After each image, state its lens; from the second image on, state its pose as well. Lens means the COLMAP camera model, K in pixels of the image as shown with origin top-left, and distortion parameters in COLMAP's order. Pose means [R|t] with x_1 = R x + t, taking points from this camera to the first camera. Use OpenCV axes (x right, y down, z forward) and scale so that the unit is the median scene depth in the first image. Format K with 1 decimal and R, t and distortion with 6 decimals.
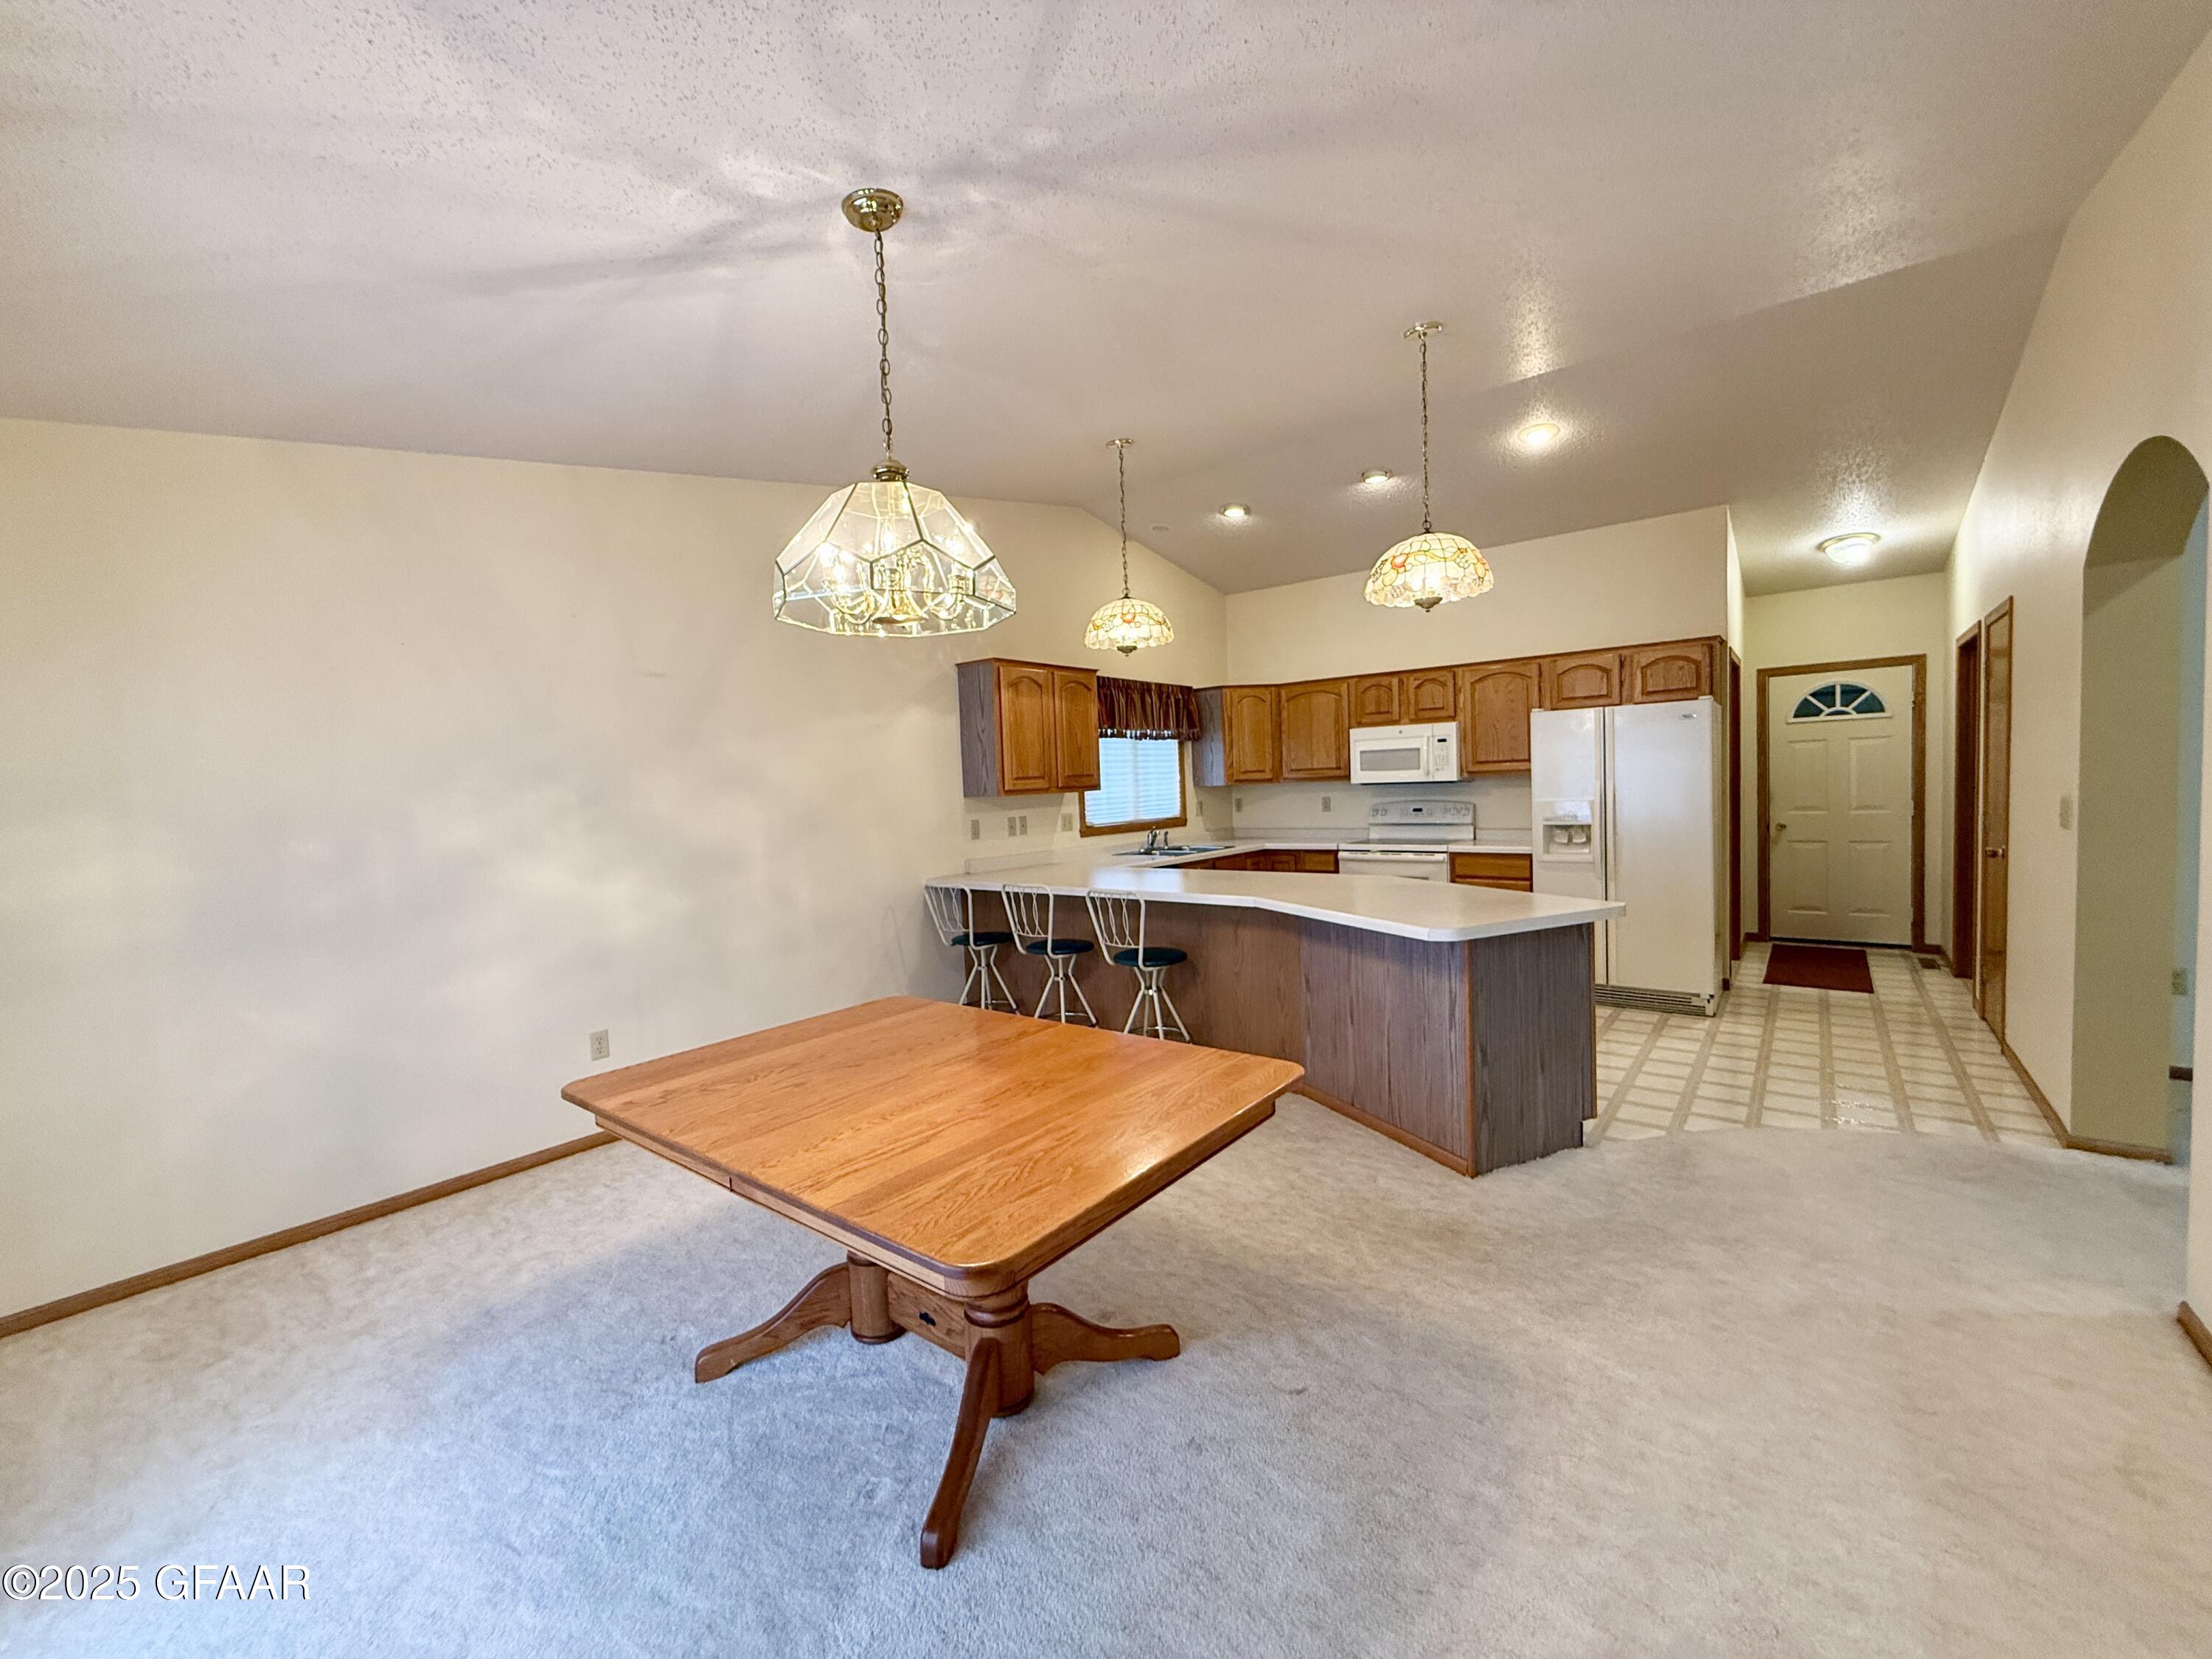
lens RADIAL K [[879.9, 0, 1101.0], [0, 879.9, 829.1], [0, 0, 1]] dist [-0.001113, 0.000063]
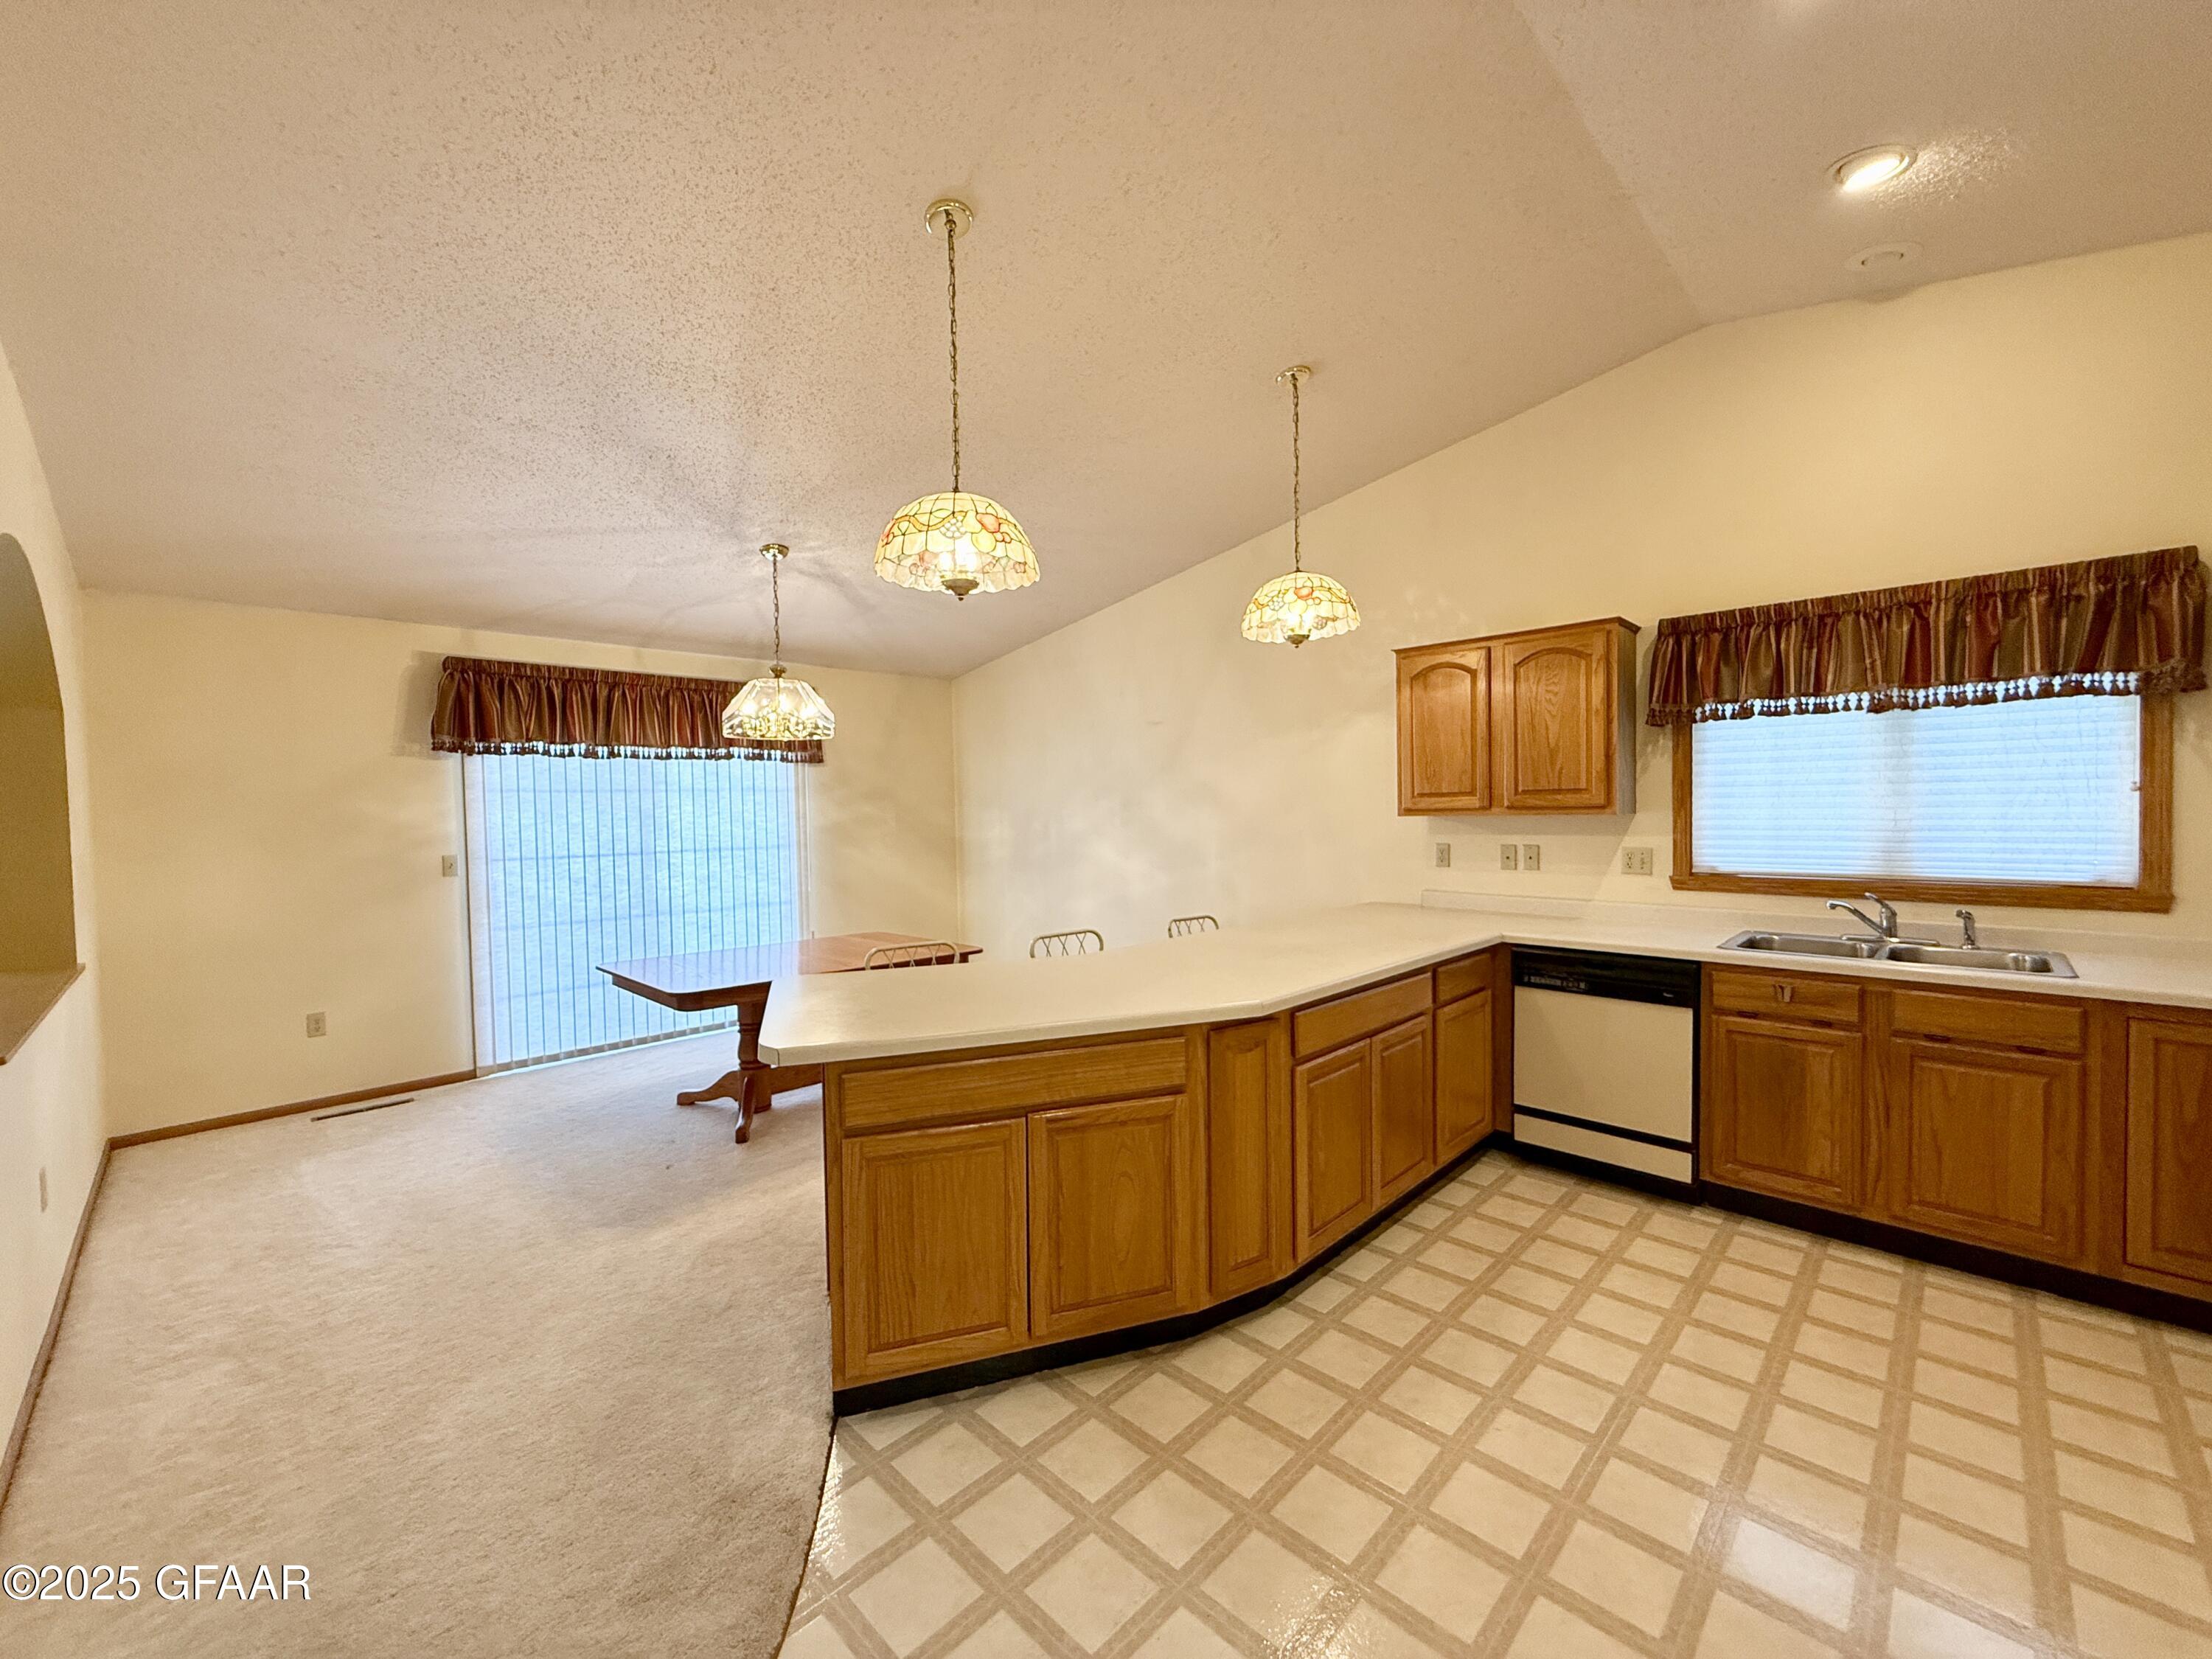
lens RADIAL K [[879.9, 0, 1101.0], [0, 879.9, 829.1], [0, 0, 1]] dist [-0.001113, 0.000063]
pose [[-0.101139, 0.067523, -0.992578, 0.613147], [-0.029362, 0.997057, 0.070820, -0.062897], [0.994439, 0.036307, -0.098859, 0.667417]]
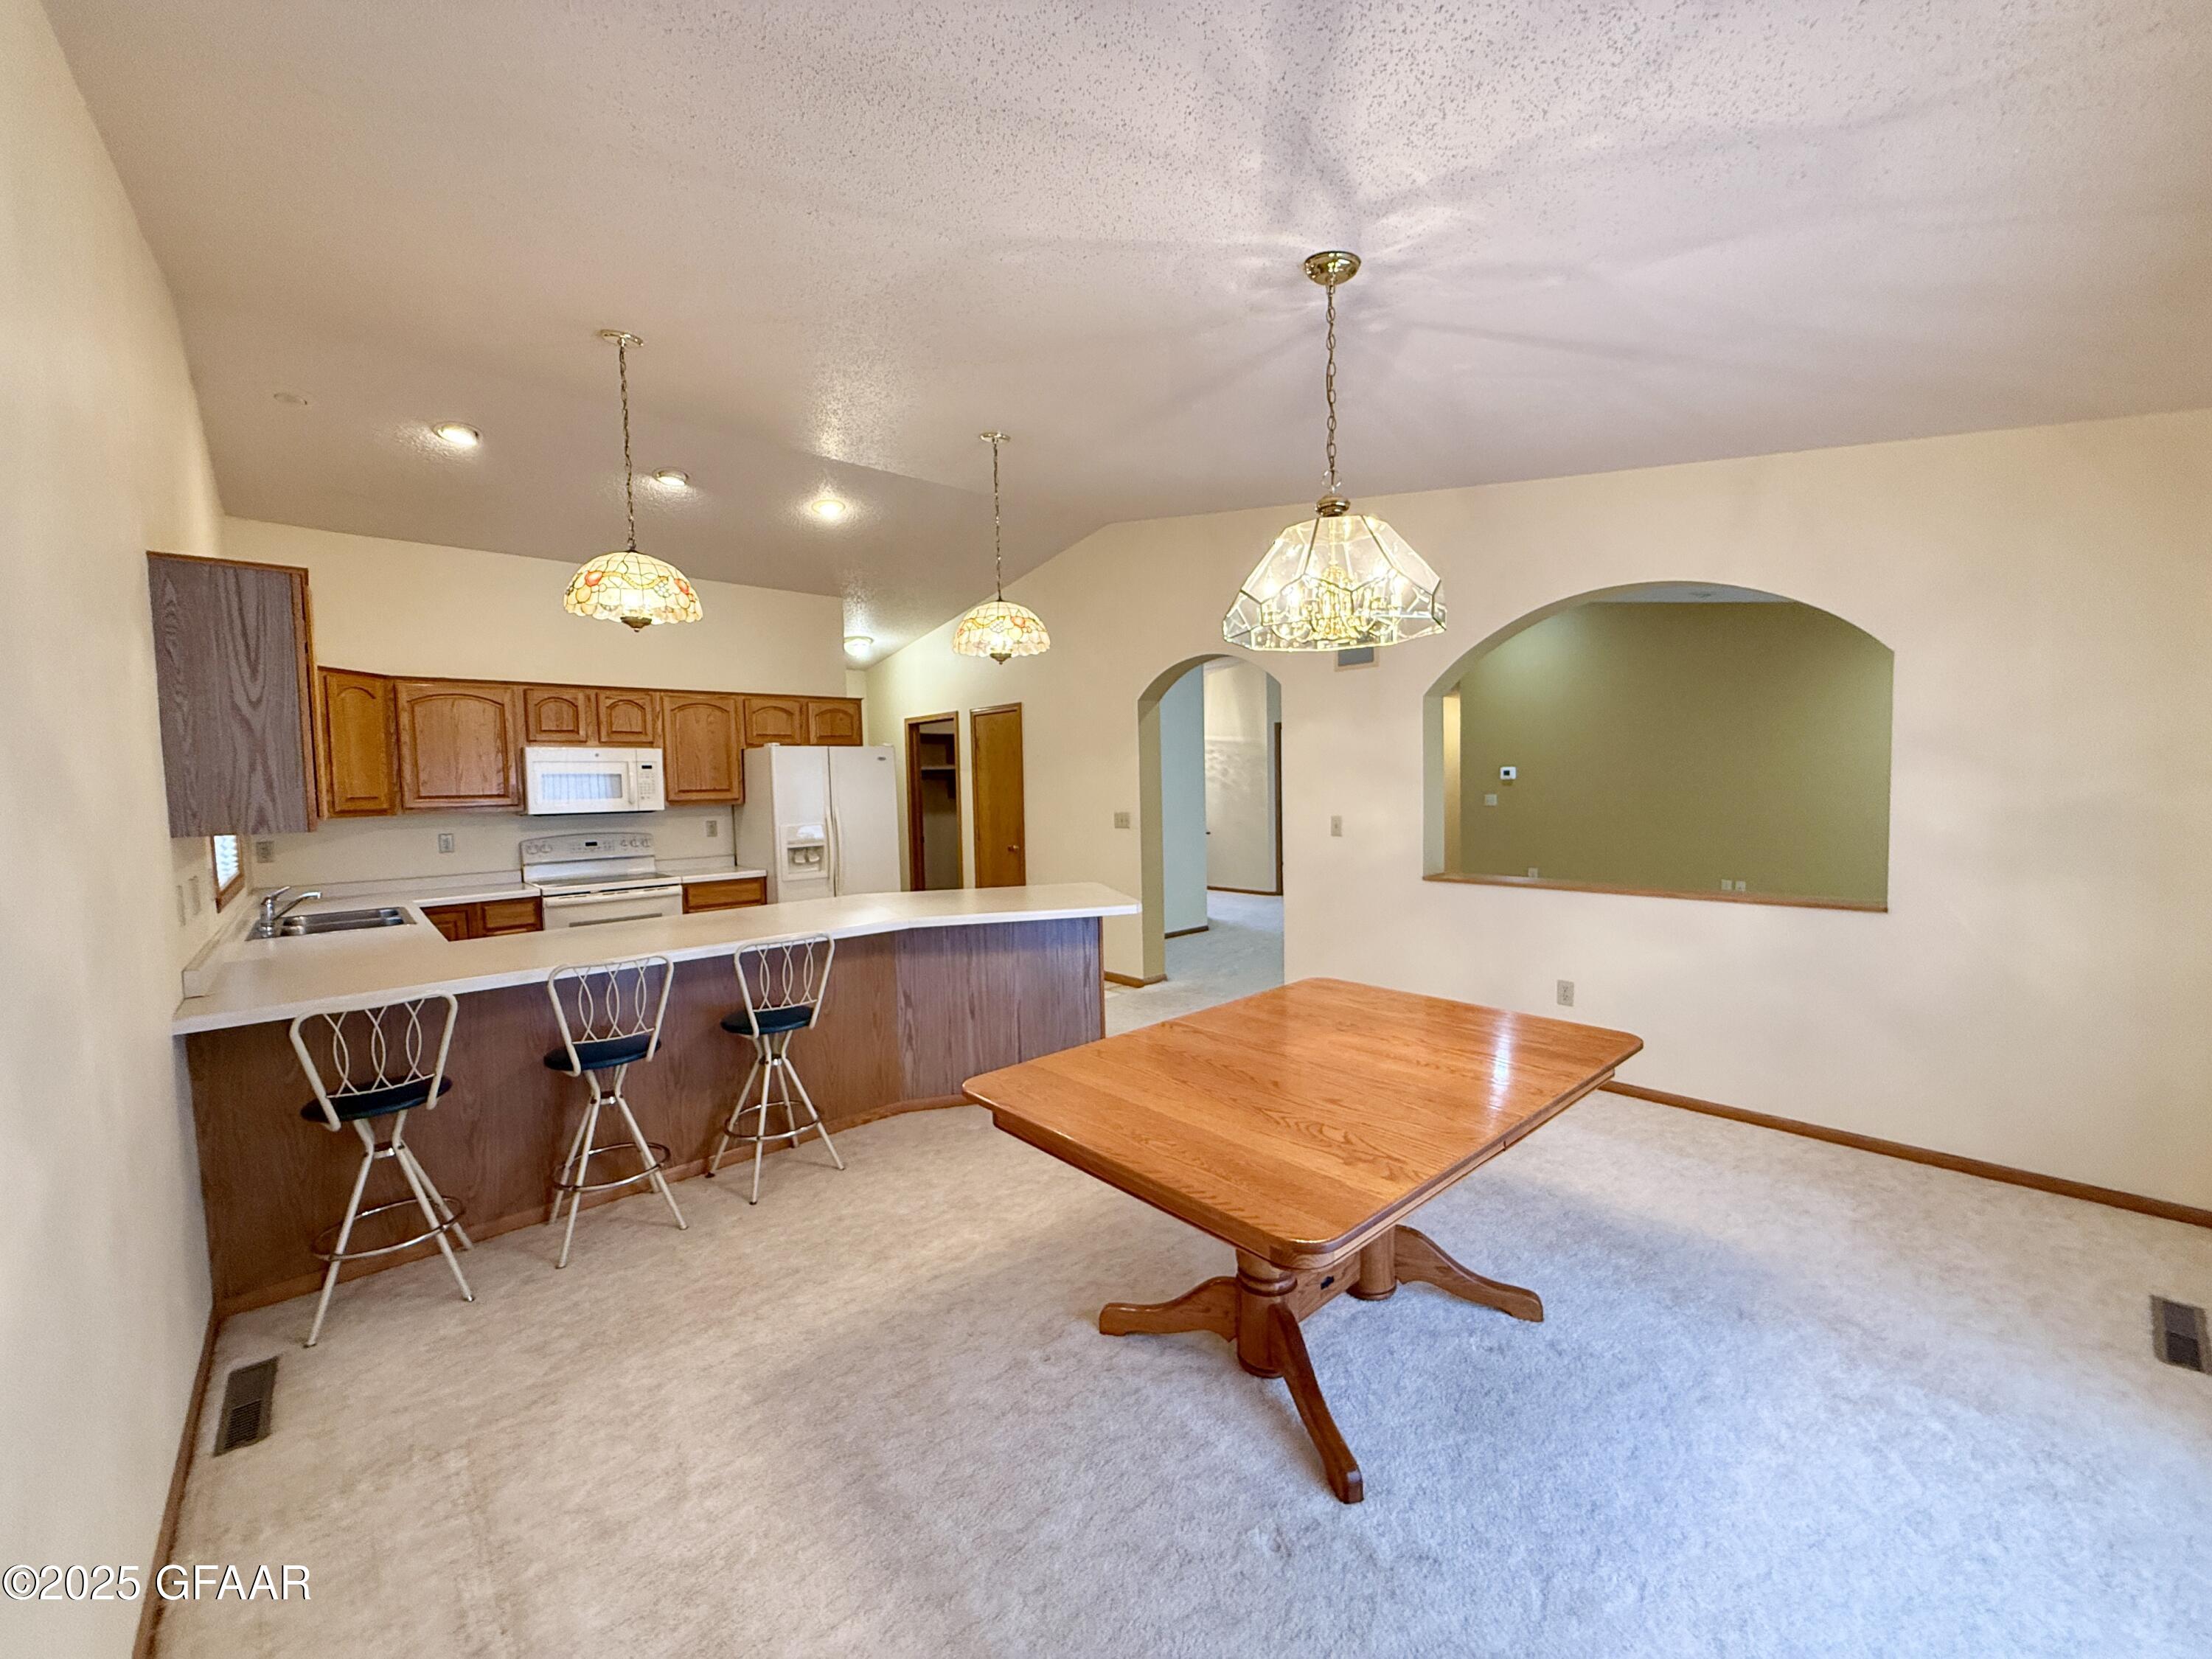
lens RADIAL K [[879.9, 0, 1101.0], [0, 879.9, 829.1], [0, 0, 1]] dist [-0.001113, 0.000063]
pose [[0.173580, -0.018462, 0.984647, -0.458241], [0.067006, 0.997729, 0.006895, -0.008951], [-0.982538, 0.064780, 0.174423, 0.370068]]
